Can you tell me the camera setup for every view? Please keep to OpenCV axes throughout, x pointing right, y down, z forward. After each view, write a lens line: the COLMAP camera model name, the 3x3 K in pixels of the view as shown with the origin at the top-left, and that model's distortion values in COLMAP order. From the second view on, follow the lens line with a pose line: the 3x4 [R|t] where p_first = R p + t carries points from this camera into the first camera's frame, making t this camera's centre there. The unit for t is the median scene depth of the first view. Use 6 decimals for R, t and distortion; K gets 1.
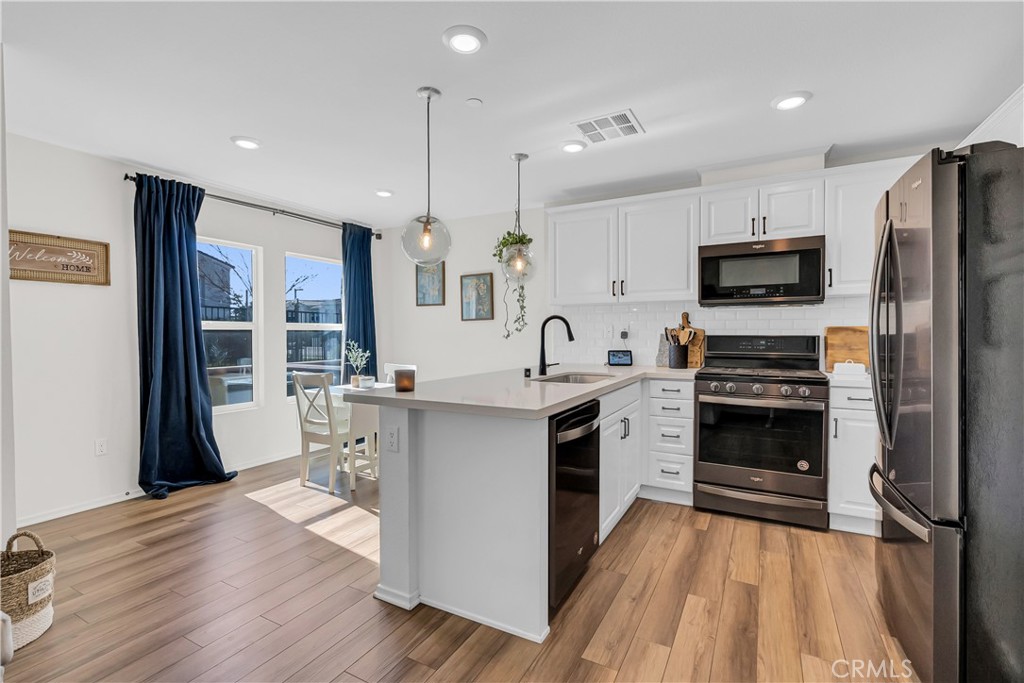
lens RADIAL K [[468.8, 0, 517.4], [0, 468.8, 339.8], [0, 0, 1]] dist [-0.002705, 0.001280]
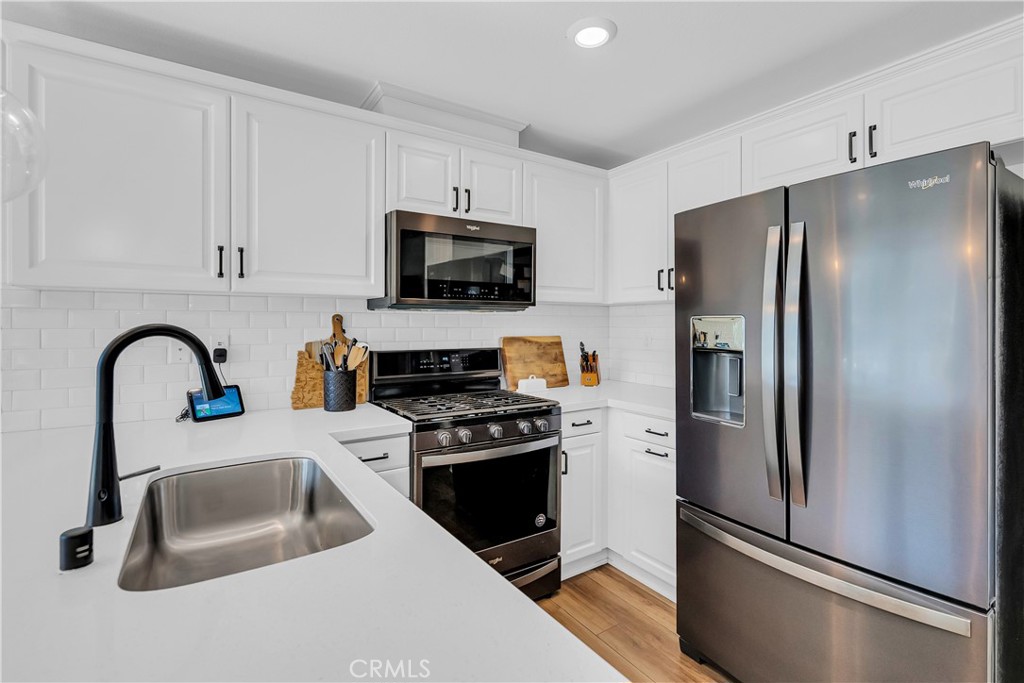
lens RADIAL K [[468.8, 0, 513.8], [0, 468.8, 328.0], [0, 0, 1]] dist [-0.002705, 0.001280]
pose [[0.467690, -0.006046, 0.883872, -0.083508], [0.010054, 0.999948, 0.001520, -0.045281], [-0.883835, 0.008176, 0.467727, 0.589354]]
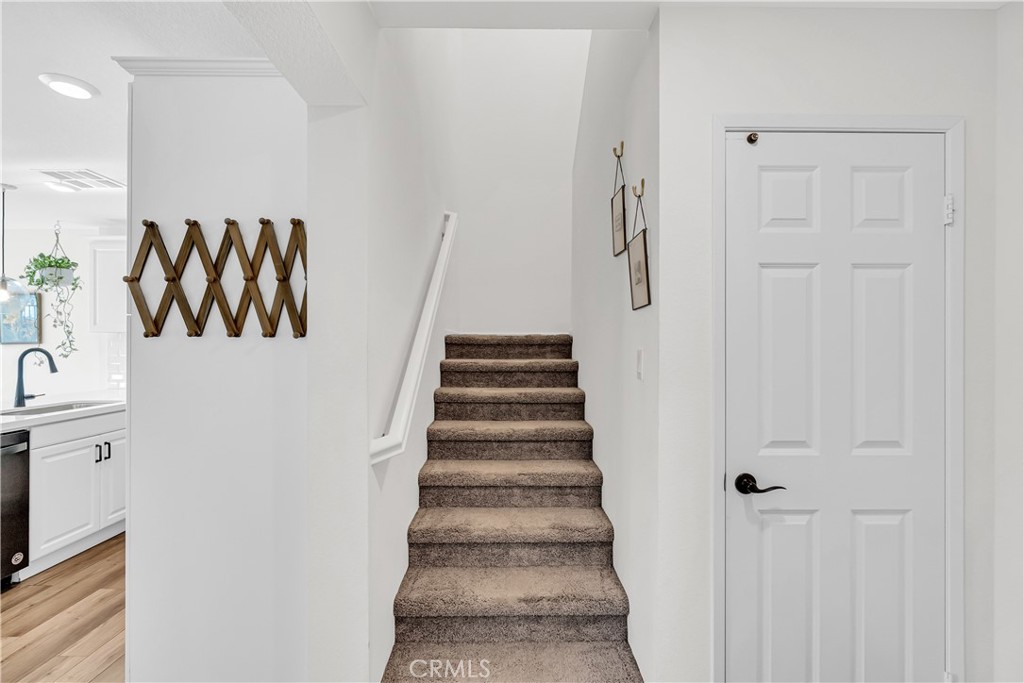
lens RADIAL K [[468.8, 0, 512.0], [0, 468.8, 341.4], [0, 0, 1]] dist [-0.002705, 0.001280]
pose [[0.882788, 0.003588, 0.469759, 0.486375], [0.003227, 0.999901, -0.013702, -0.046230], [-0.469761, 0.013611, 0.882689, -0.370251]]
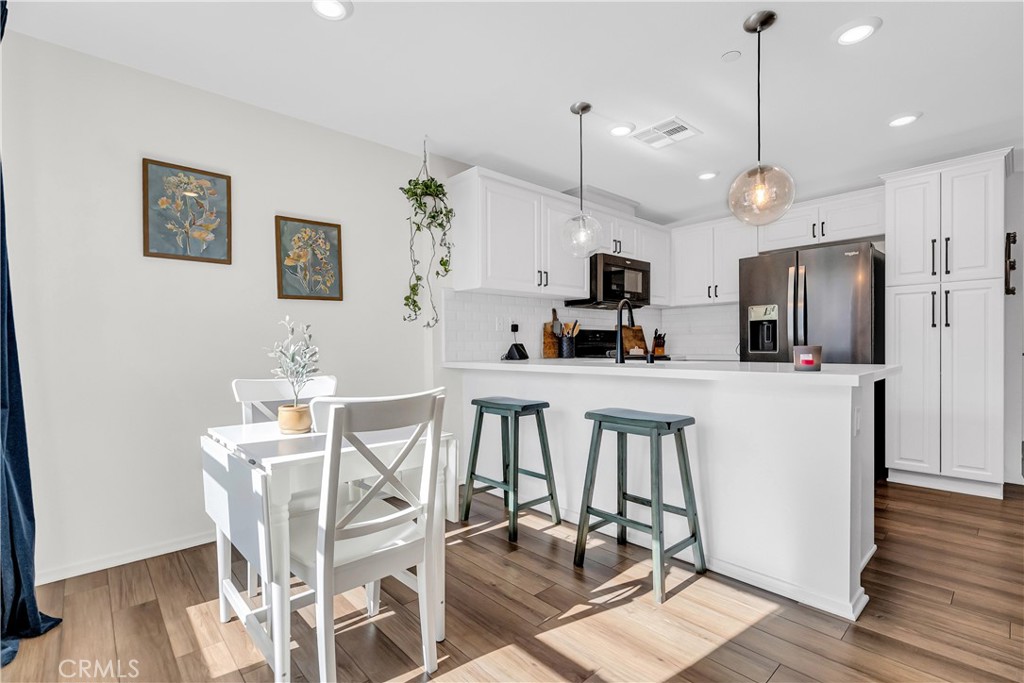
lens RADIAL K [[468.8, 0, 518.1], [0, 468.8, 350.5], [0, 0, 1]] dist [-0.002705, 0.001280]
pose [[0.324234, -0.013659, 0.945878, -0.824634], [0.022469, 0.999725, 0.006735, 0.035841], [-0.945710, 0.019069, 0.324452, 0.833162]]
